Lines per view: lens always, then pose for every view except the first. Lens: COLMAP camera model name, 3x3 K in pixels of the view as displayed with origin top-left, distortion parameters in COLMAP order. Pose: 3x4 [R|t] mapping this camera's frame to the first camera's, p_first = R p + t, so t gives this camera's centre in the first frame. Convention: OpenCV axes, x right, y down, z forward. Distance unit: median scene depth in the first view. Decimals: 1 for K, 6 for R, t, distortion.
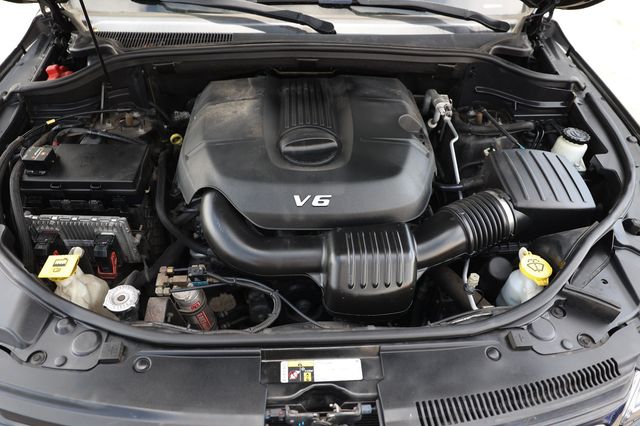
lens RADIAL K [[428.7, 0, 319.6], [0, 428.7, 211.0], [0, 0, 1]] dist [-0.066513, 0.030169]
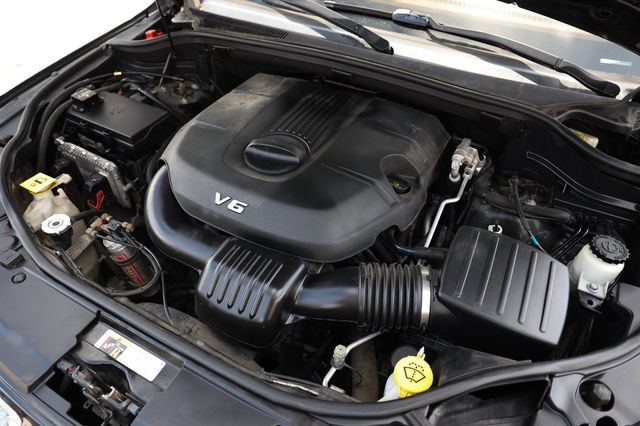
lens RADIAL K [[428.7, 0, 320.2], [0, 428.7, 212.6], [0, 0, 1]] dist [-0.066513, 0.030169]
pose [[0.859884, 0.341246, -0.379672, 0.450288], [-0.347379, 0.936132, 0.054642, -0.107803], [0.374069, 0.084904, 0.923506, 0.138764]]
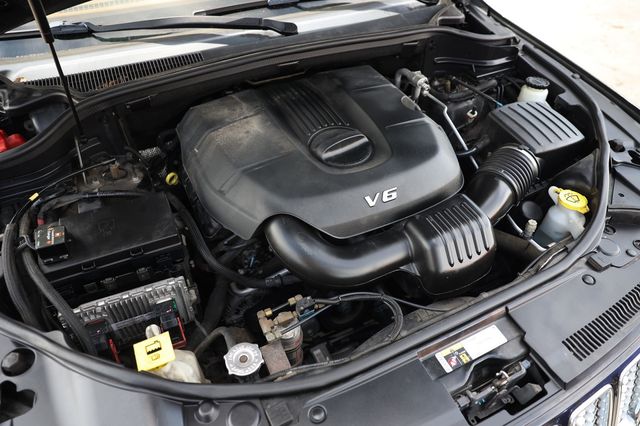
lens RADIAL K [[428.7, 0, 320.2], [0, 428.7, 214.1], [0, 0, 1]] dist [-0.066513, 0.030169]
pose [[0.923023, -0.285204, 0.258237, -0.345845], [0.280931, 0.958201, 0.054124, -0.067310], [-0.262879, 0.022589, 0.964564, 0.060982]]
